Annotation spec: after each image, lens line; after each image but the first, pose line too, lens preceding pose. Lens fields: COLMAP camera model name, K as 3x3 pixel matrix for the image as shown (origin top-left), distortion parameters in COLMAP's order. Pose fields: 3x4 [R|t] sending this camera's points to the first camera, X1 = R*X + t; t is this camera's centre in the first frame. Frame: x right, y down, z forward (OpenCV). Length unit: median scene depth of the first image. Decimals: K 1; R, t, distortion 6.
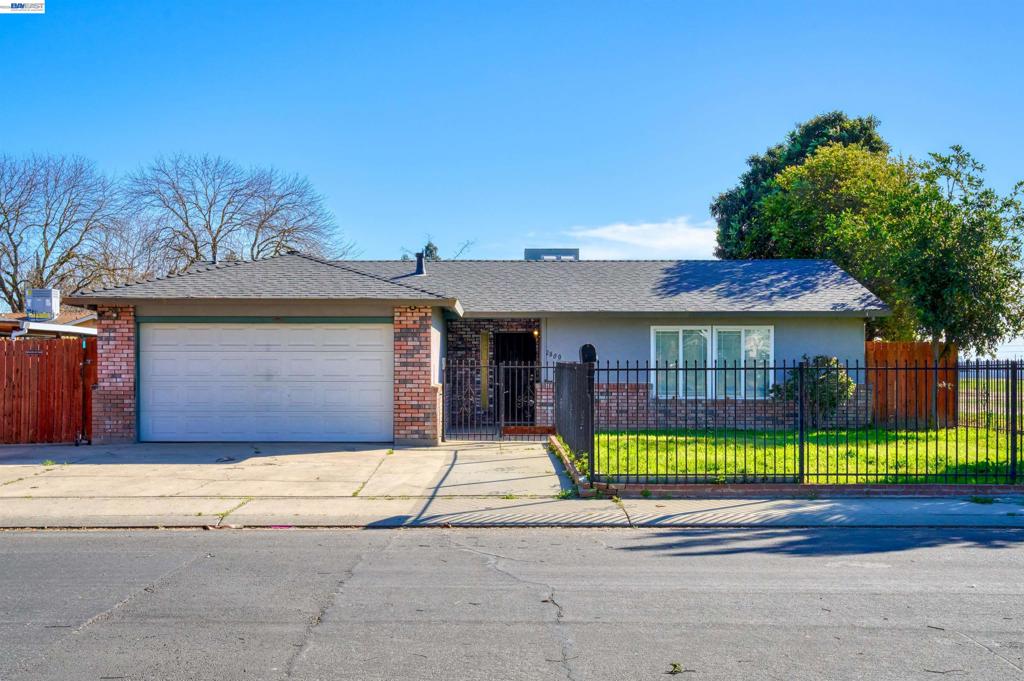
lens RADIAL K [[1057.4, 0, 511.9], [0, 1057.4, 337.4], [0, 0, 1]] dist [0.011456, 0.000000]
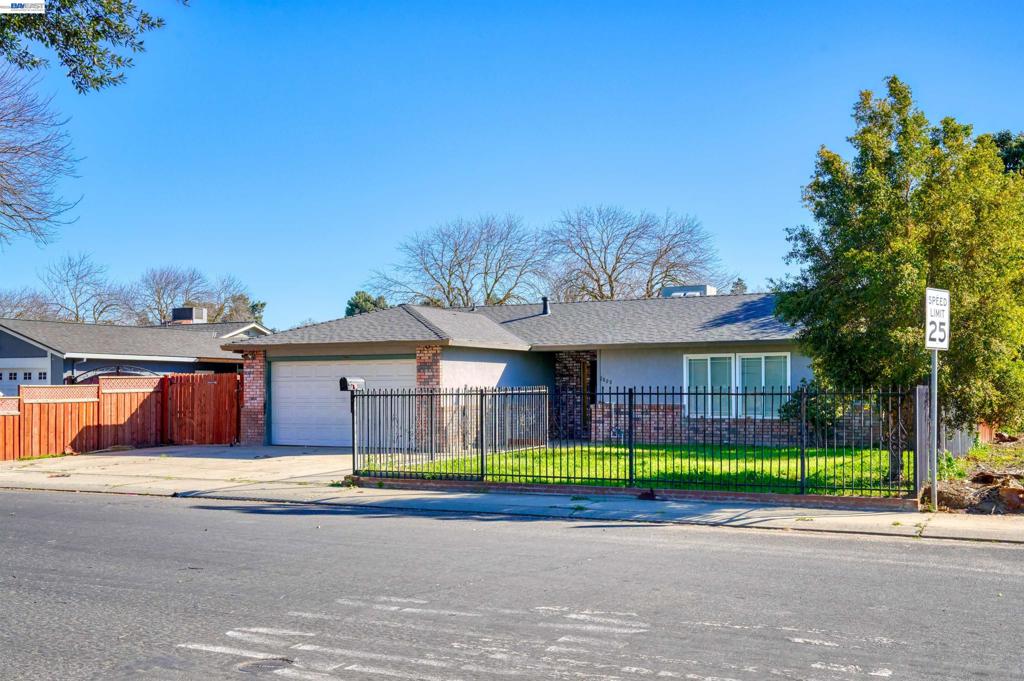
lens RADIAL K [[979.6, 0, 512.7], [0, 979.6, 348.3], [0, 0, 1]] dist [-0.036144, 0.000000]
pose [[0.906497, -0.022628, -0.421605, 0.417610], [0.017369, 0.999716, -0.016312, -0.003623], [0.421854, 0.007464, 0.906633, -0.046475]]
